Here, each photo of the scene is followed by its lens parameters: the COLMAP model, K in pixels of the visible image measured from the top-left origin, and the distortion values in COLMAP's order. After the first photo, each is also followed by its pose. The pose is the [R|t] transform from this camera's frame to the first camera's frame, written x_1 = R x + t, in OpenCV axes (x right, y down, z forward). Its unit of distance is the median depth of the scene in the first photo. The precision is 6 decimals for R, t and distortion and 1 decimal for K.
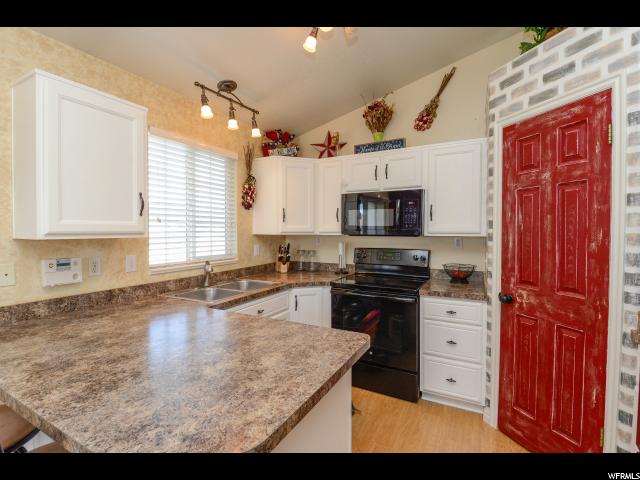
lens RADIAL K [[300.3, 0, 320.0], [0, 300.3, 240.0], [0, 0, 1]] dist [0.001492, -0.021928]
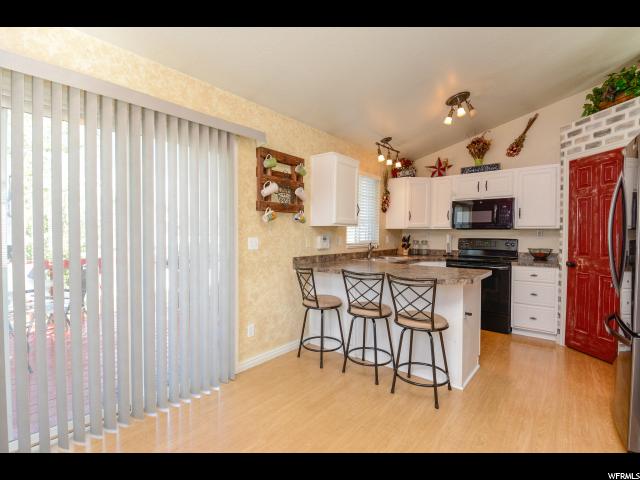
lens RADIAL K [[309.3, 0, 304.8], [0, 309.3, 243.6], [0, 0, 1]] dist [-0.000926, -0.018519]
pose [[0.973490, 0.011275, -0.228452, -0.408280], [-0.011934, 0.999928, -0.001500, 0.097251], [0.228418, 0.004187, 0.973554, -0.943589]]
